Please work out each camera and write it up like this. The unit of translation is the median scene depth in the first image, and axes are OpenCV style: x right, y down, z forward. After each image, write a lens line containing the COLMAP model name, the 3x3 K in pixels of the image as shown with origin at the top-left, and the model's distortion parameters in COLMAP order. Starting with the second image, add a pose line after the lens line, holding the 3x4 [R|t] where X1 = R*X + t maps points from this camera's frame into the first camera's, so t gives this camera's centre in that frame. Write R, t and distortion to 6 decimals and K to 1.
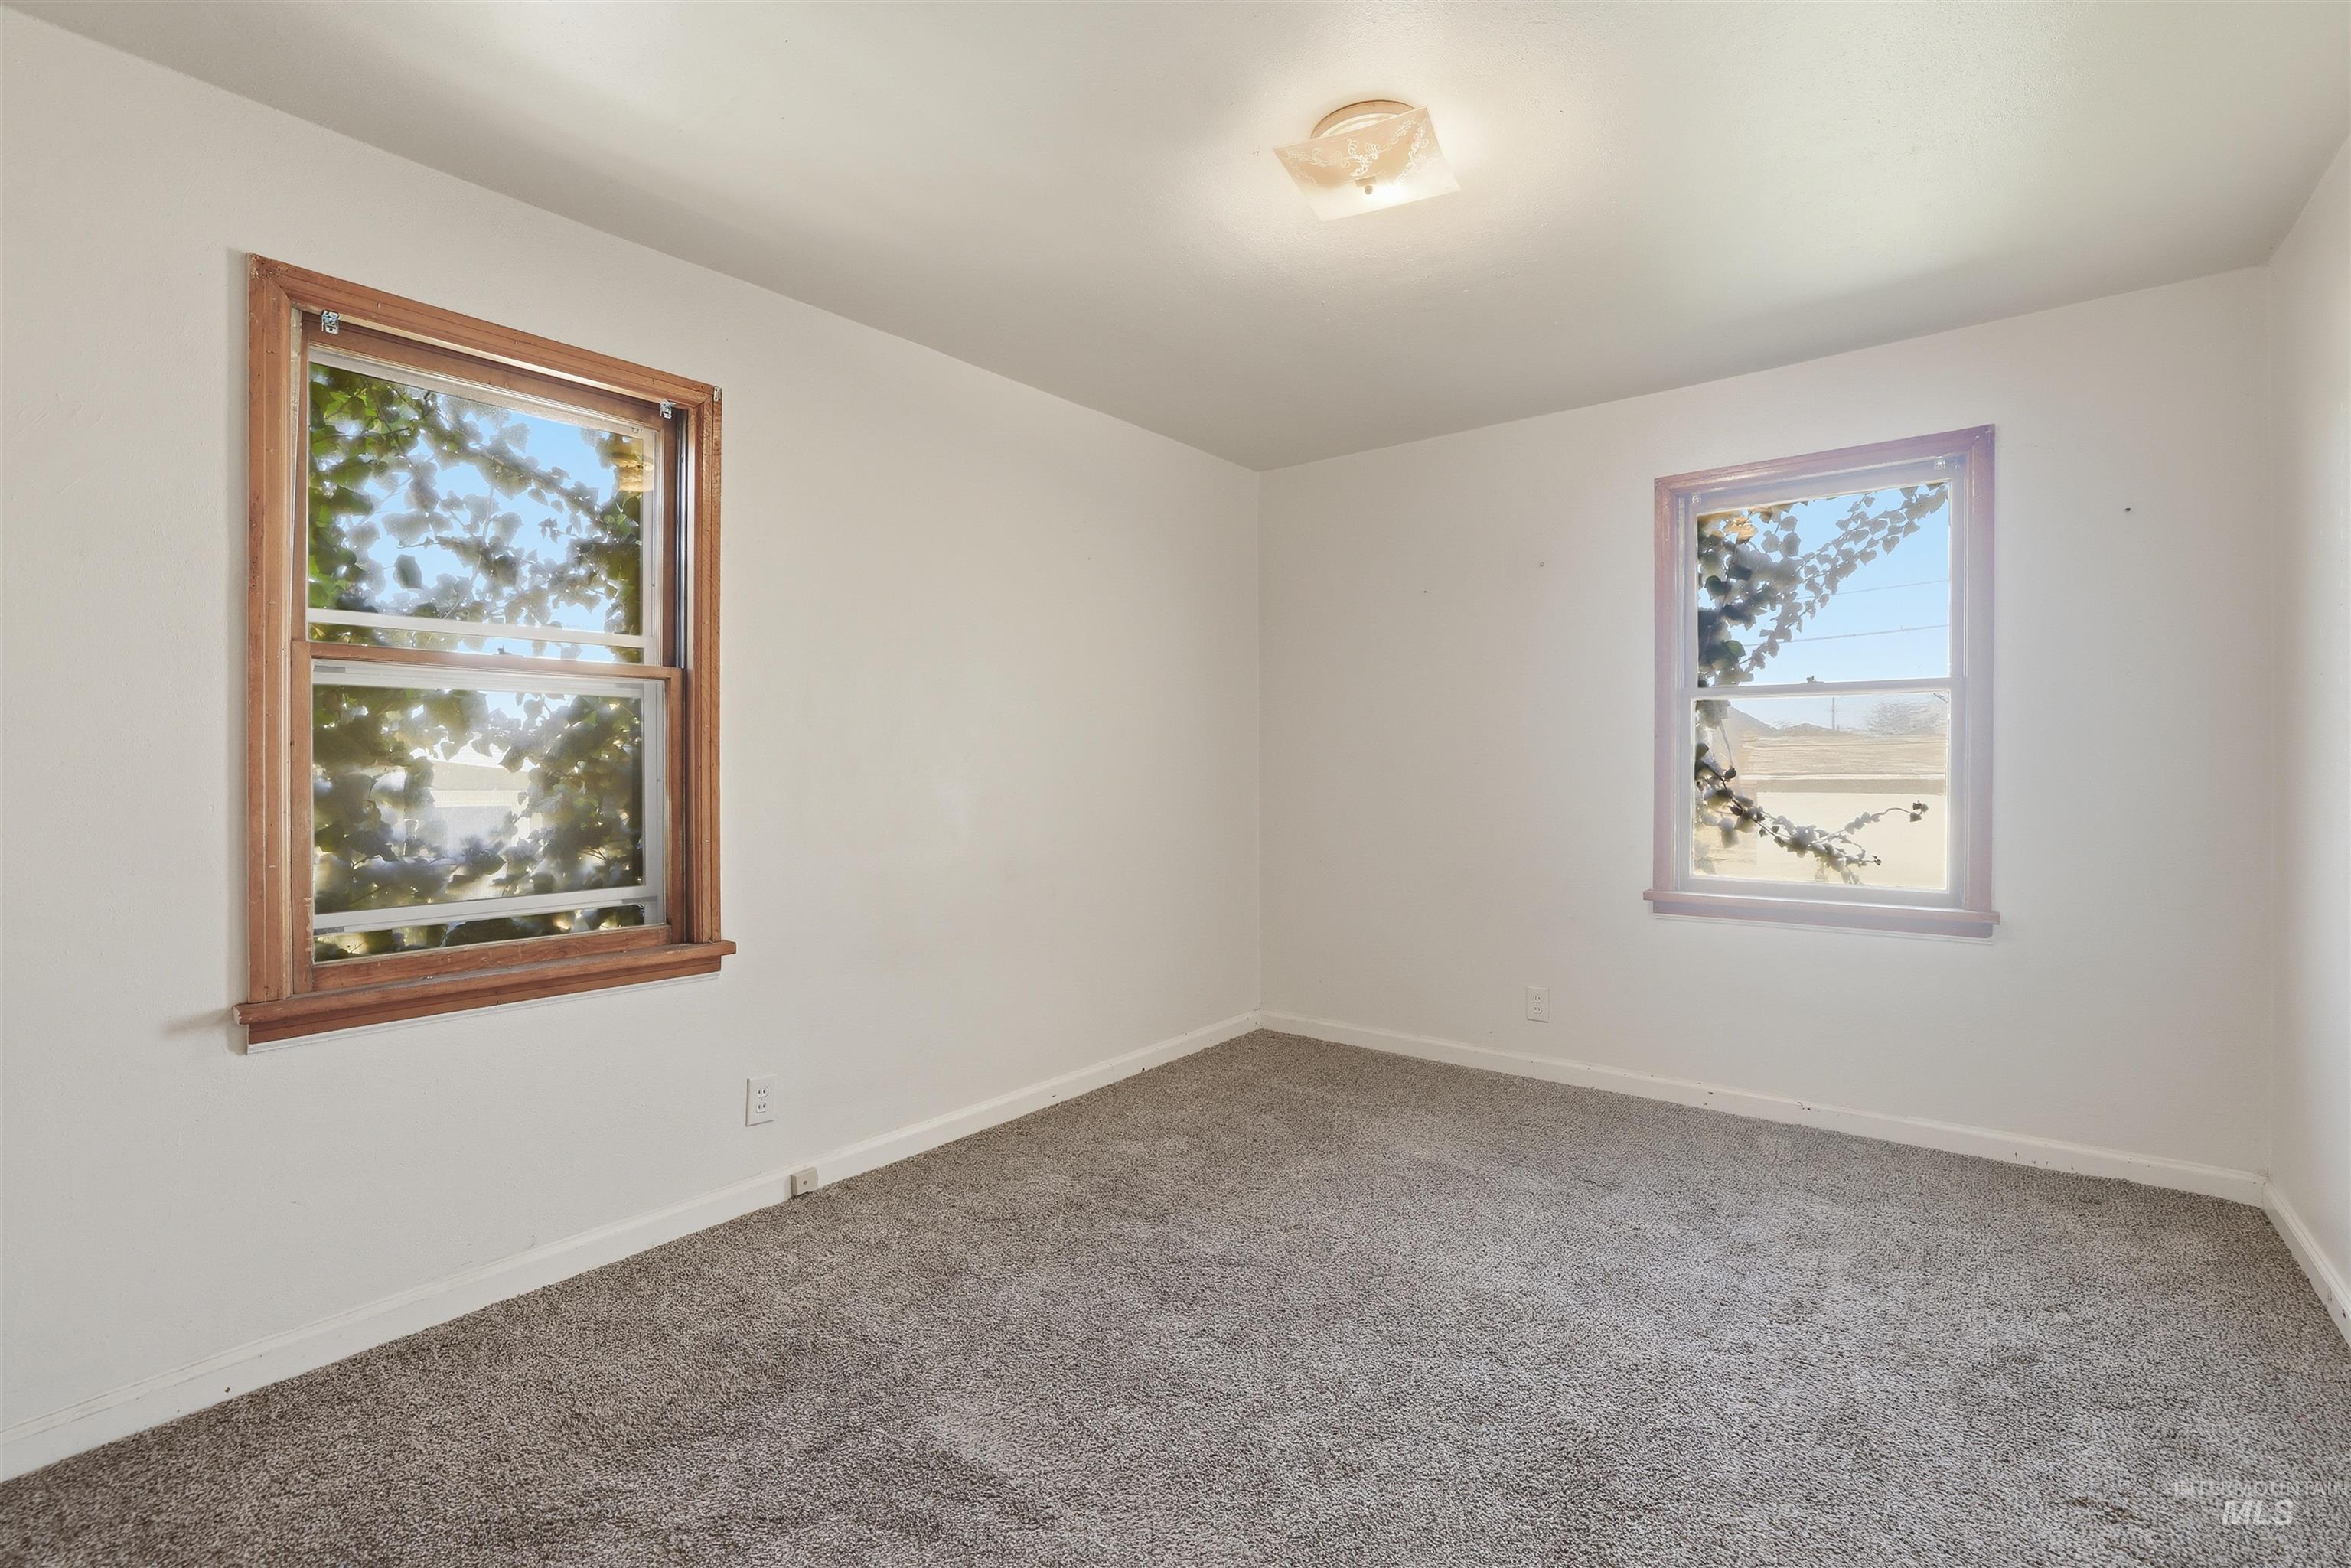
lens RADIAL K [[1037.2, 0, 1147.3], [0, 1037.2, 777.0], [0, 0, 1]] dist [-0.023731, 0.000488]
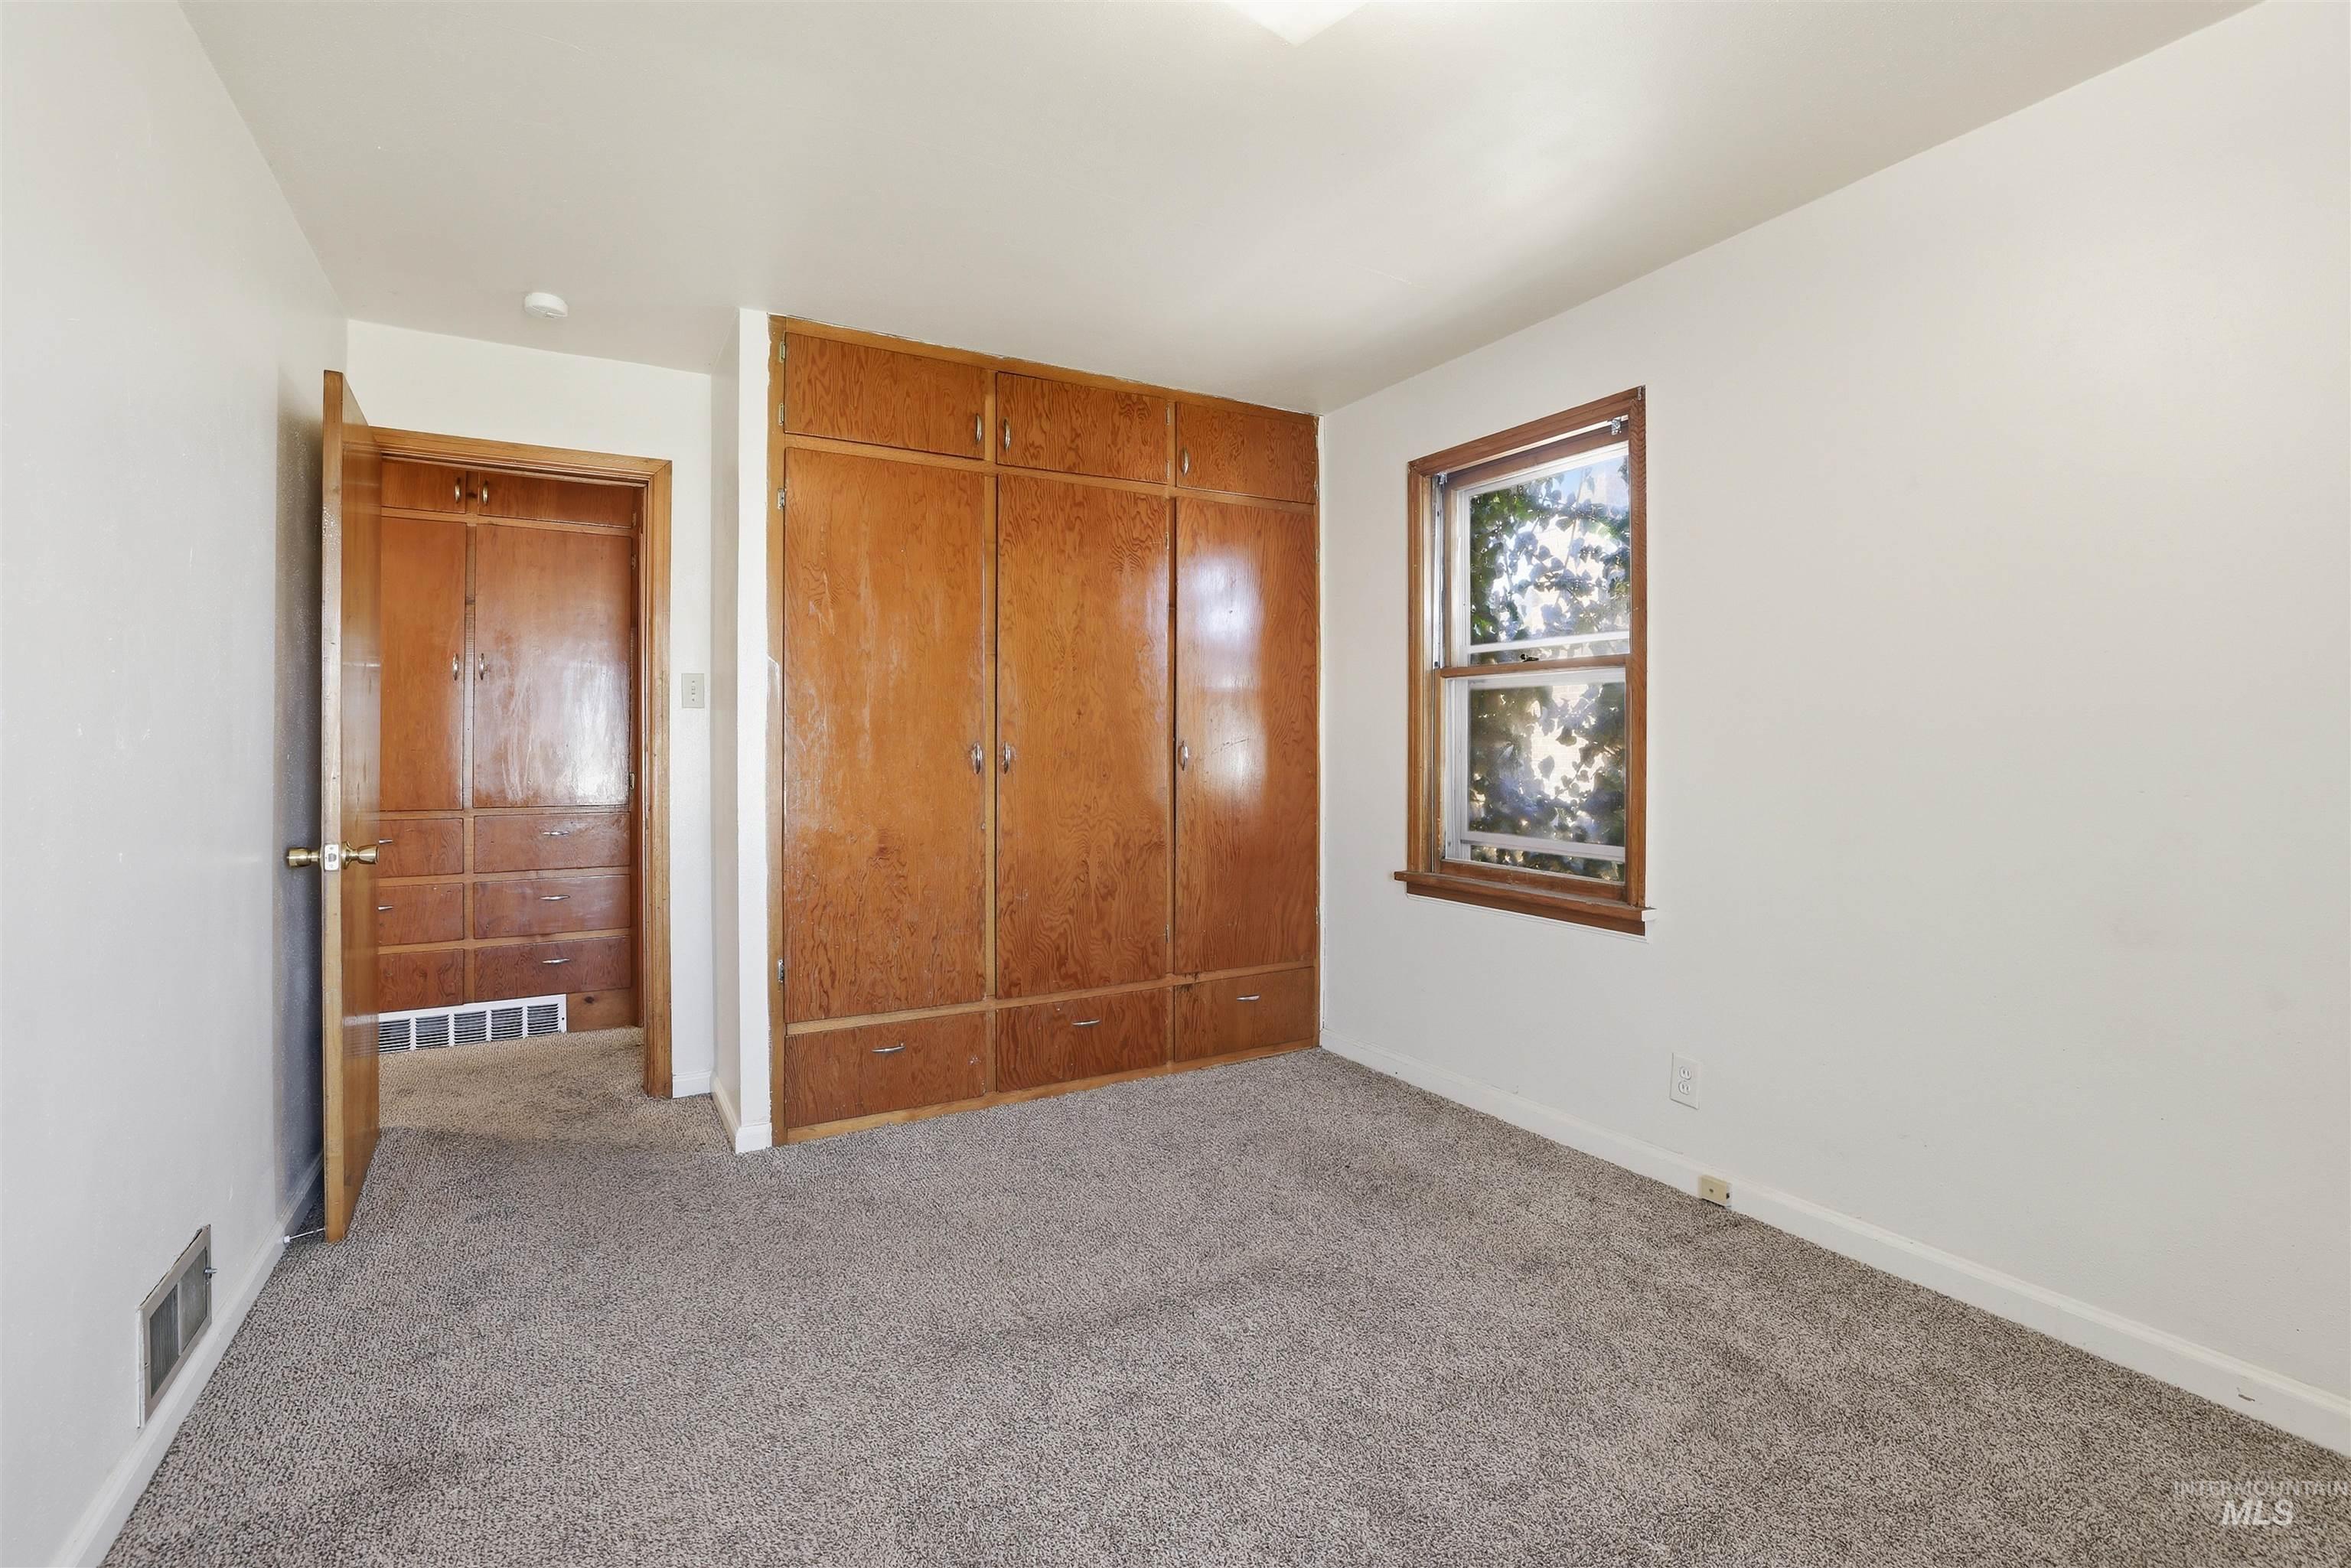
lens RADIAL K [[1089.0, 0, 1176.0], [0, 1089.0, 715.5], [0, 0, 1]] dist [0.000164, 0.001272]
pose [[-0.343420, 0.001024, -0.939181, 0.894998], [0.007882, 0.999967, -0.001792, -0.047517], [0.939149, -0.008018, -0.343417, 1.036666]]
